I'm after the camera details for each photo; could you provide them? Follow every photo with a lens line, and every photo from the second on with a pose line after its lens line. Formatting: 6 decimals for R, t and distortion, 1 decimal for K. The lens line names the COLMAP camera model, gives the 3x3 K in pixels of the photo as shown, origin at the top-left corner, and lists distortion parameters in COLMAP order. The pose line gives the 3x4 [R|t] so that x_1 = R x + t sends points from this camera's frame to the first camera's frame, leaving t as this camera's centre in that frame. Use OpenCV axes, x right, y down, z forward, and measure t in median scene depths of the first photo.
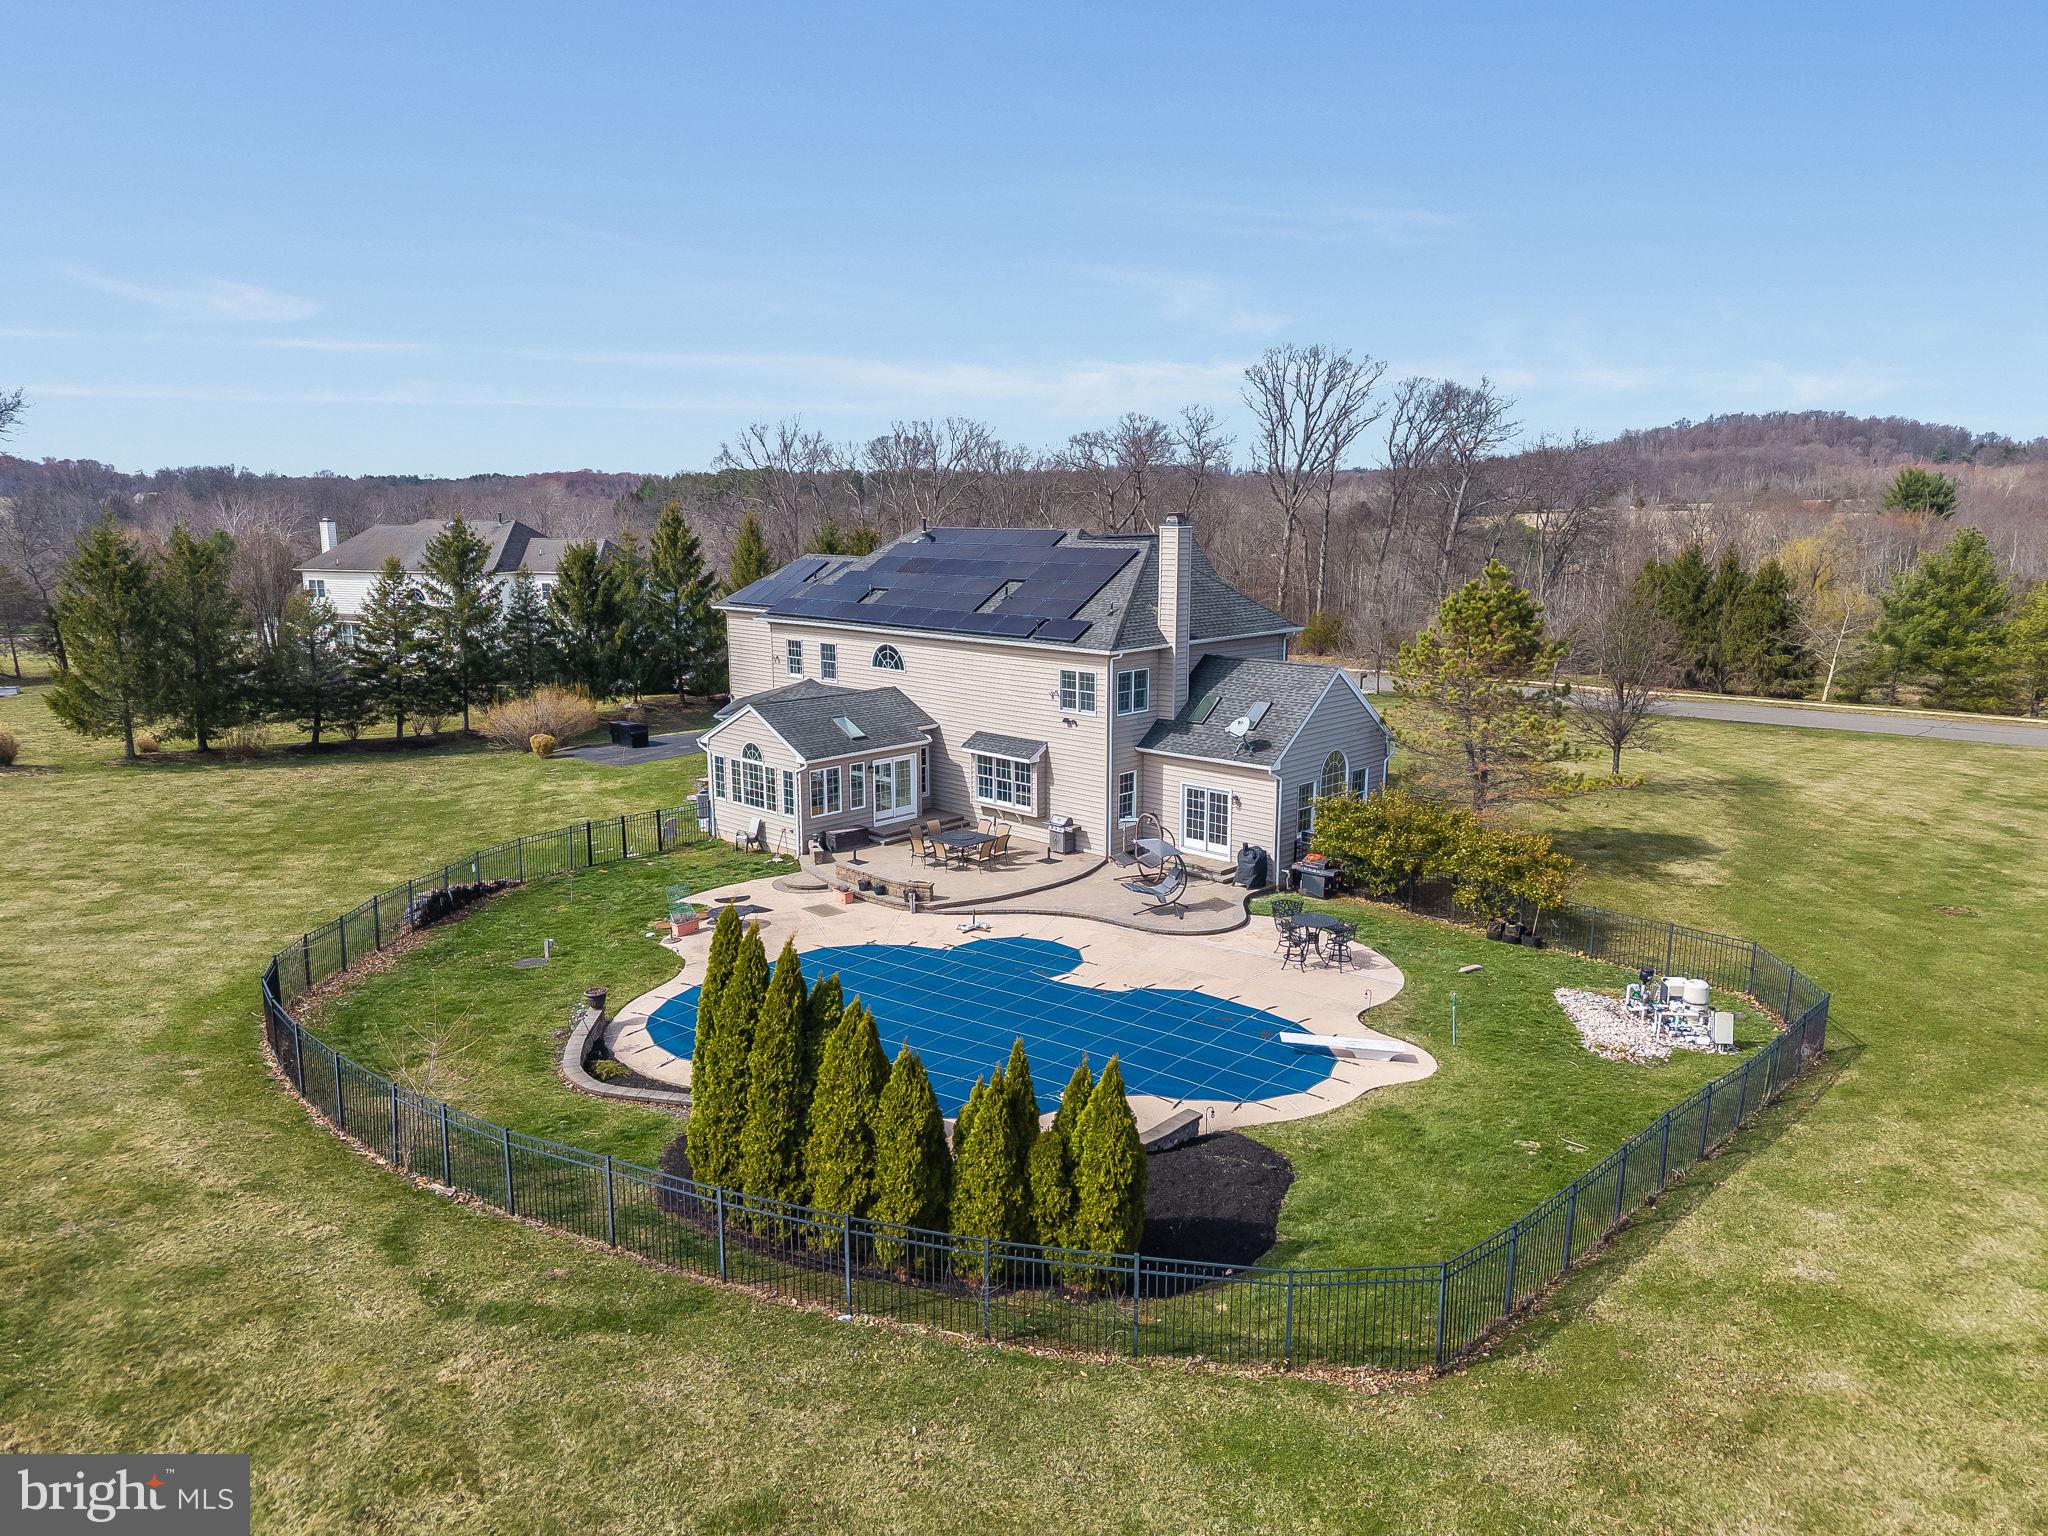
lens RADIAL K [[1373.0, 0, 1036.8], [0, 1373.0, 765.9], [0, 0, 1]] dist [0.019477, -0.022011]
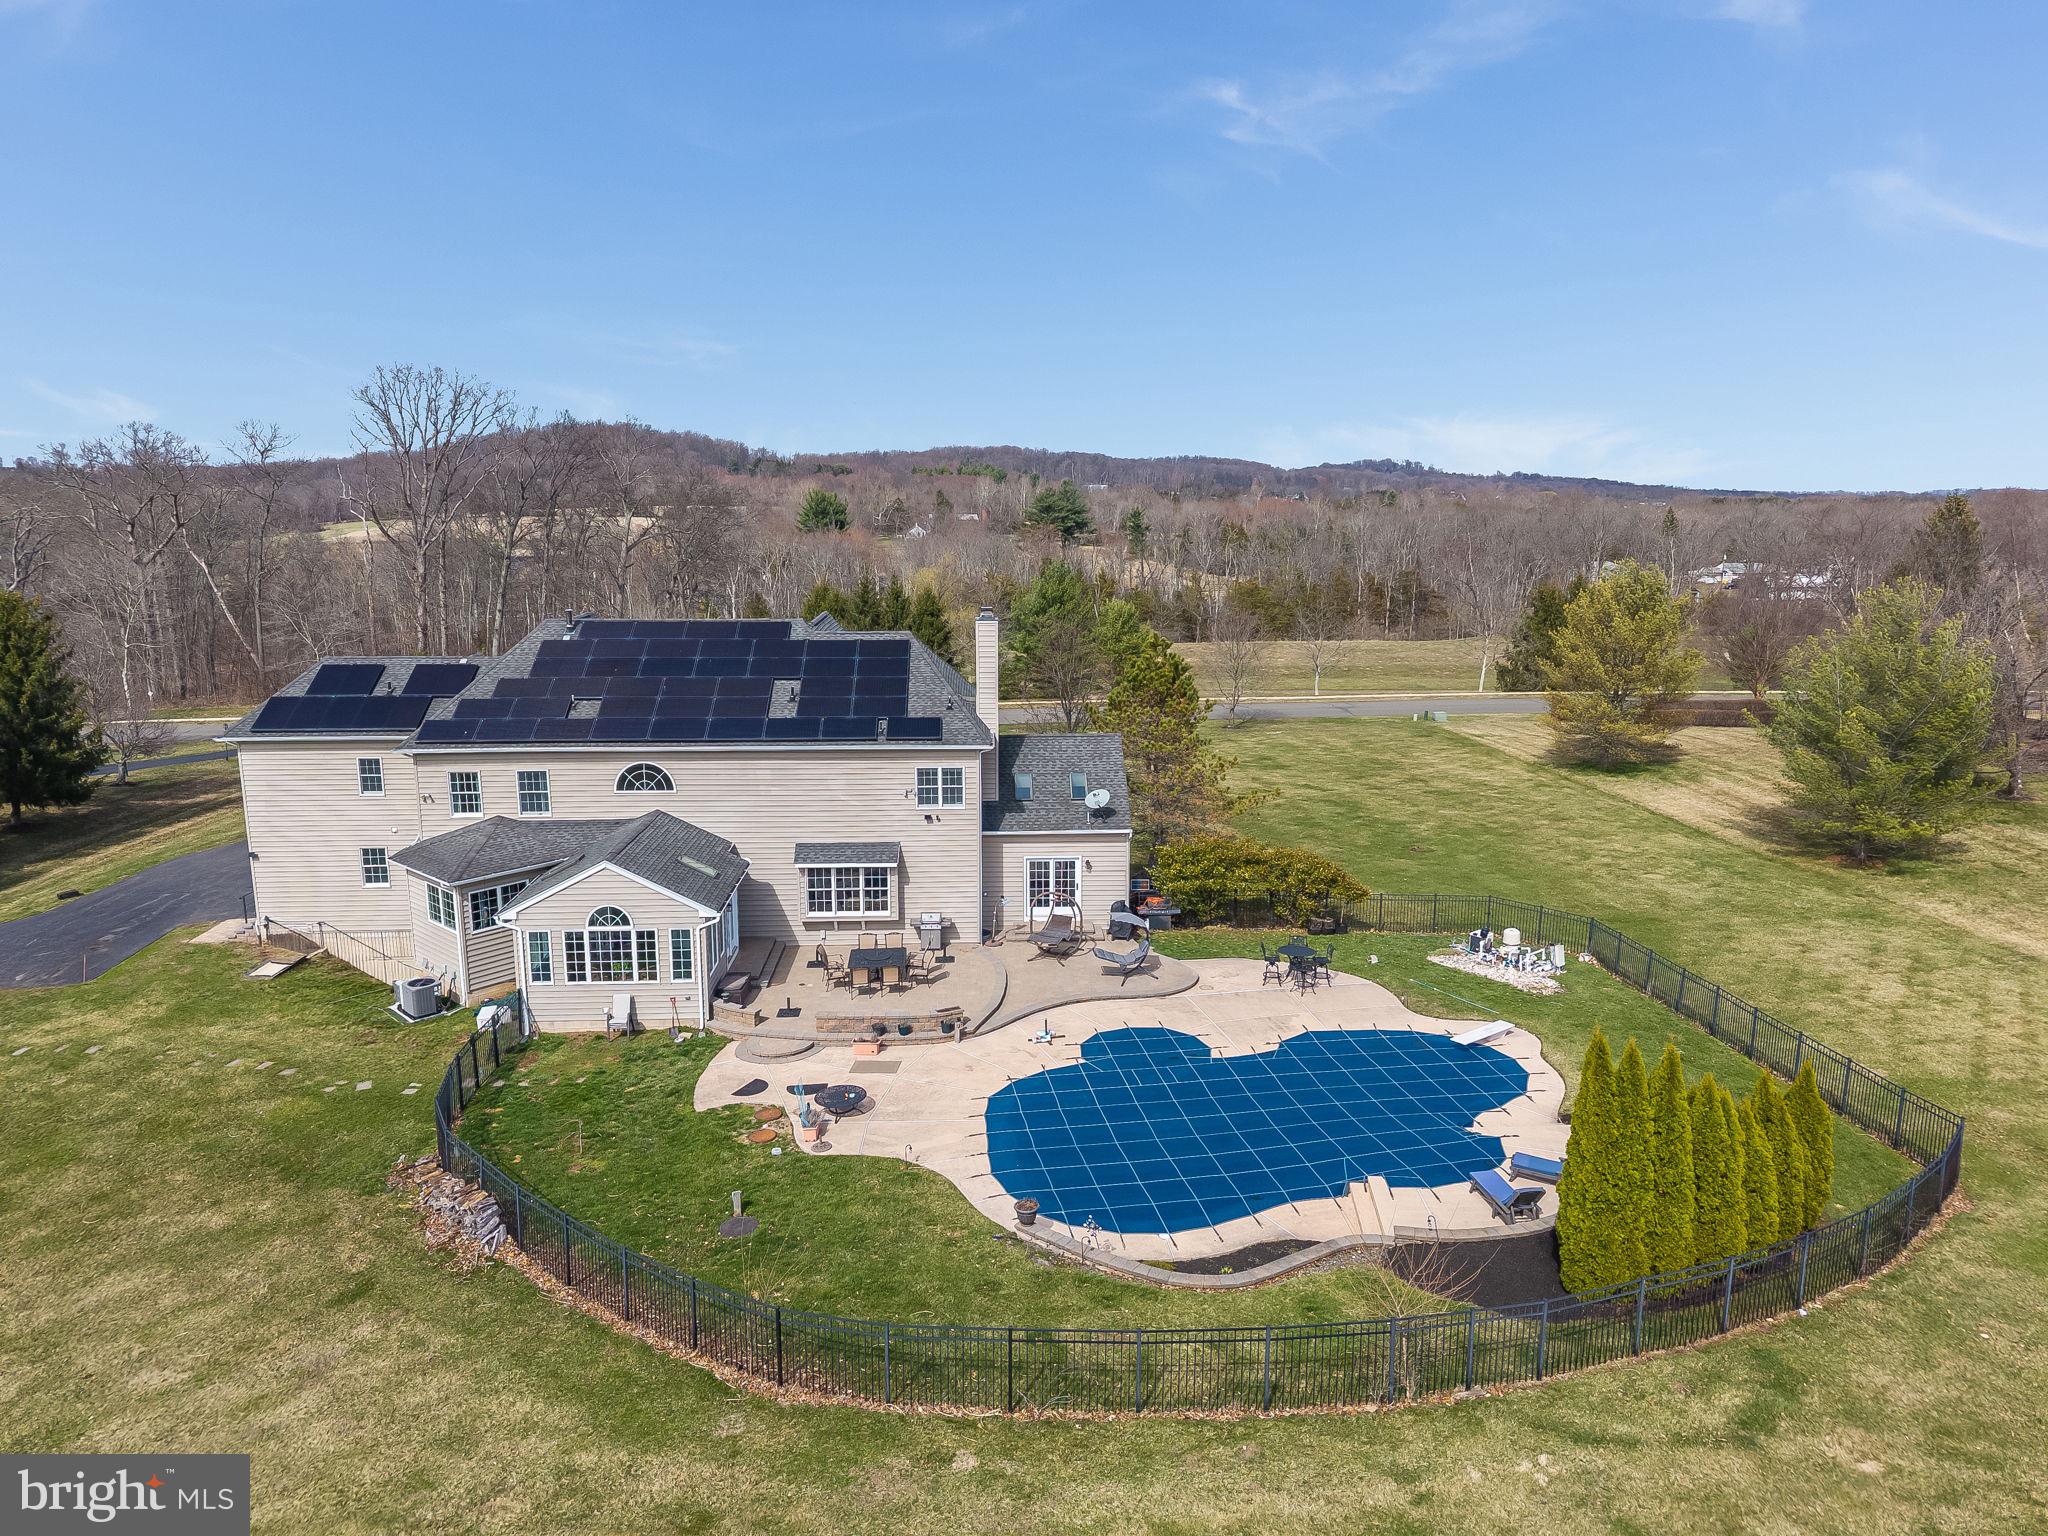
lens RADIAL K [[1373.0, 0, 1042.8], [0, 1373.0, 778.7], [0, 0, 1]] dist [0.019477, -0.022011]
pose [[0.691578, -0.141023, 0.708401, -0.625185], [0.135223, 0.988693, 0.064810, -0.114751], [-0.709531, 0.050970, 0.702828, 0.242676]]
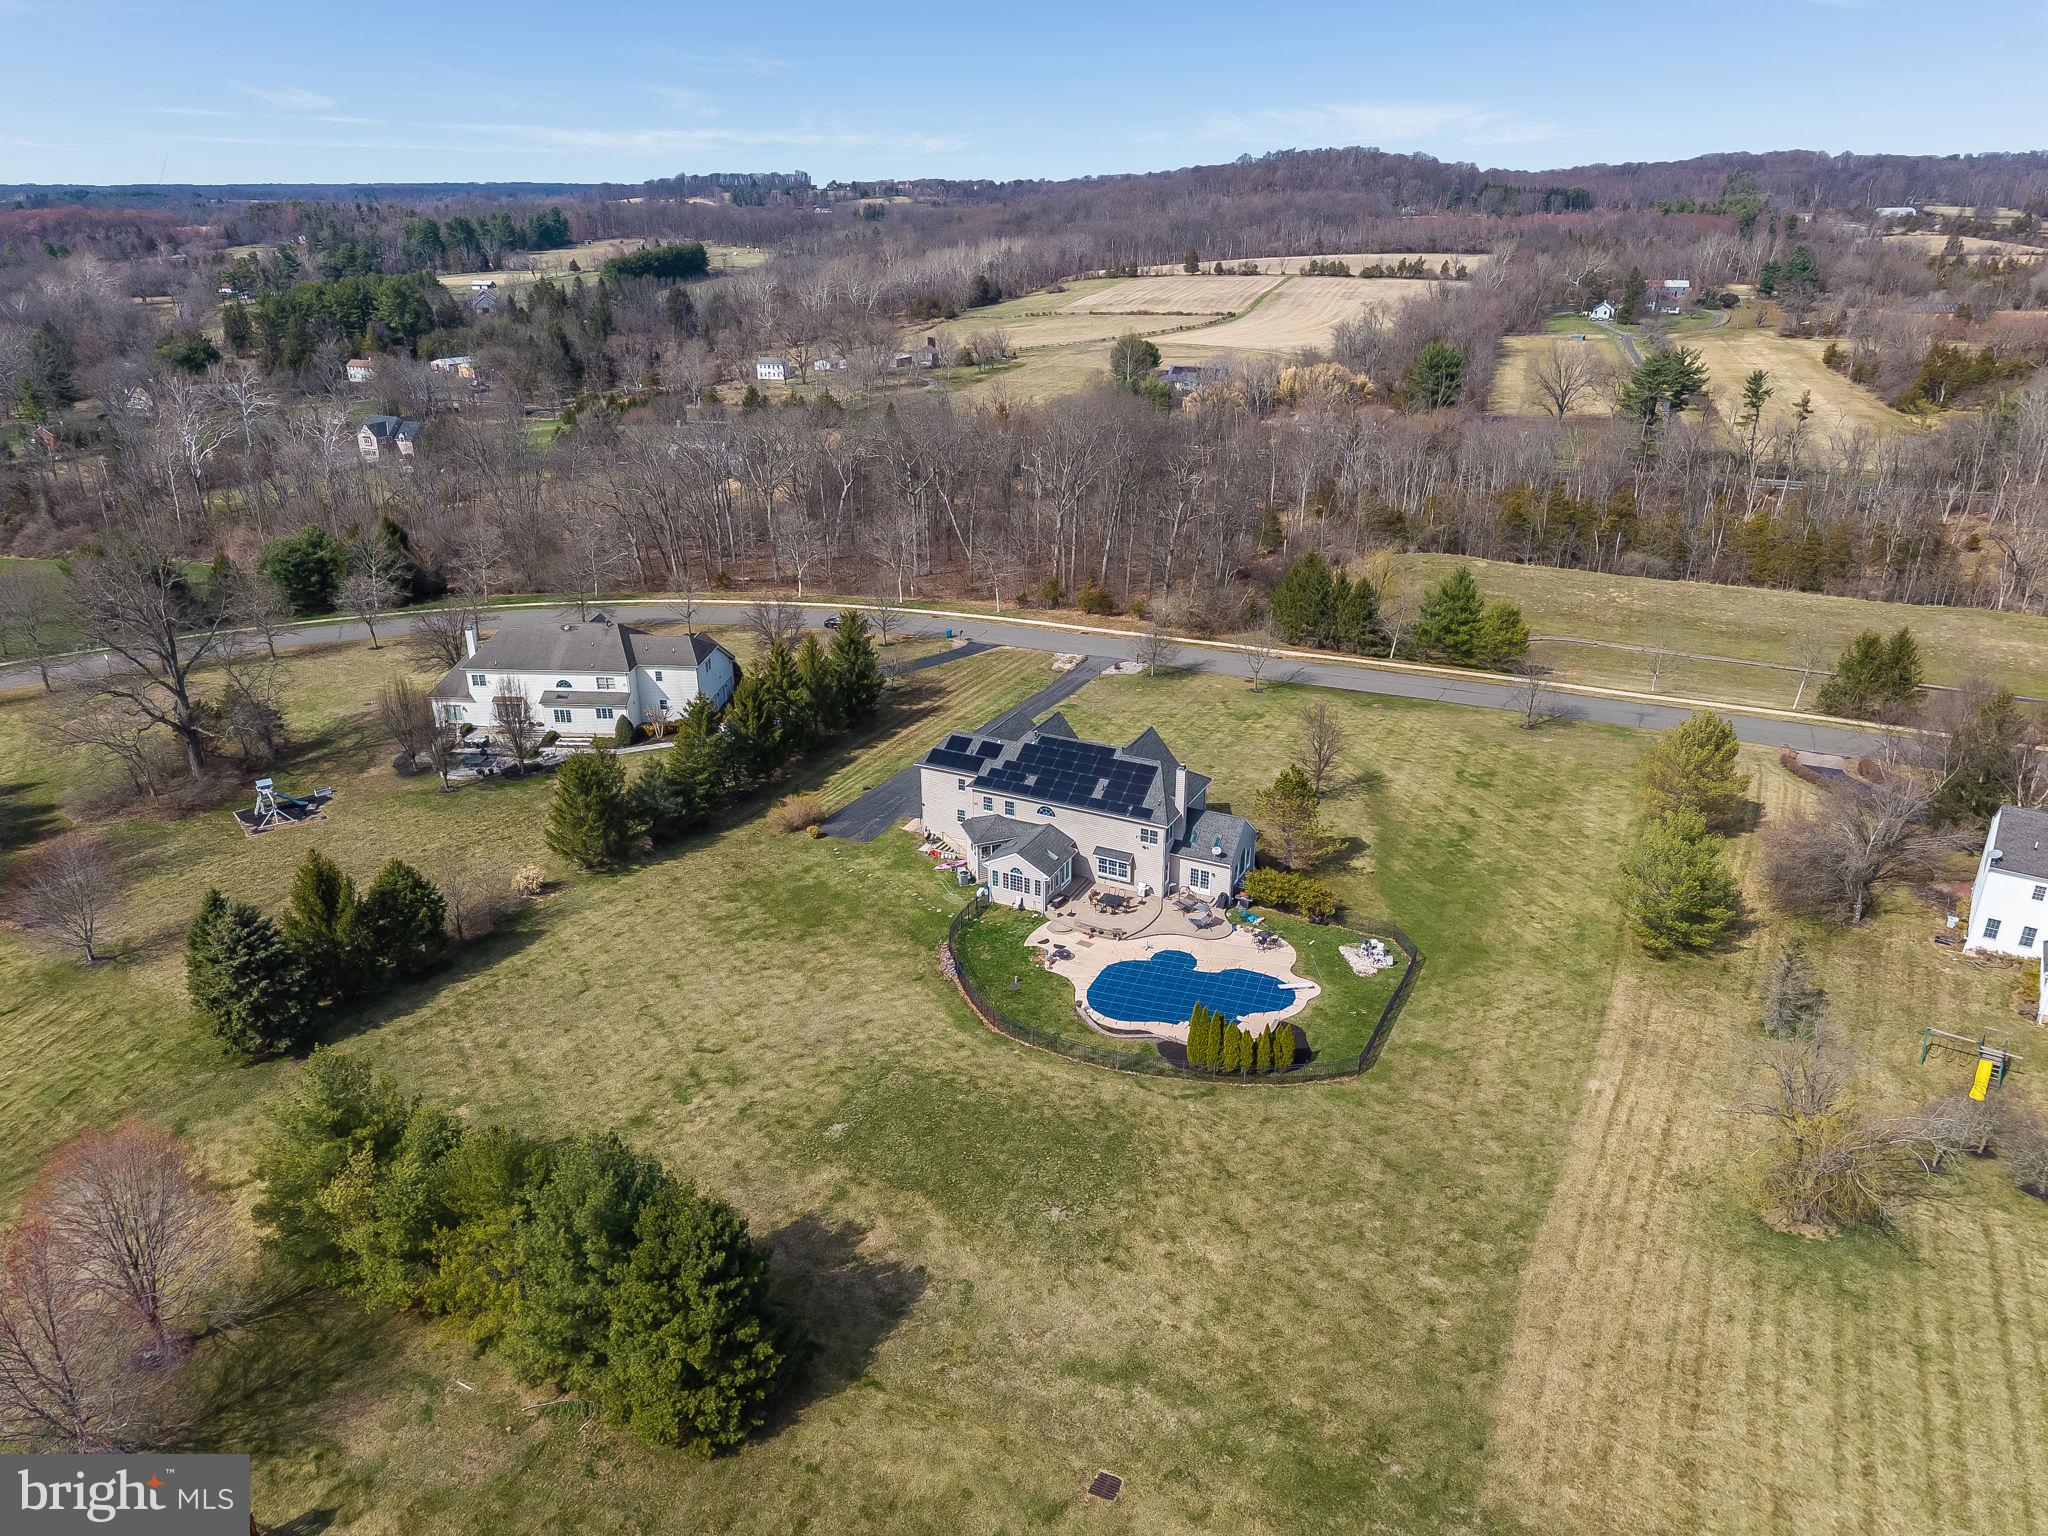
lens RADIAL K [[1373.0, 0, 1027.9], [0, 1373.0, 760.3], [0, 0, 1]] dist [0.019477, -0.022011]
pose [[0.957268, -0.113079, 0.266179, -0.842325], [0.057198, 0.976236, 0.209025, -0.733805], [-0.283490, -0.184868, 0.940987, -1.294127]]
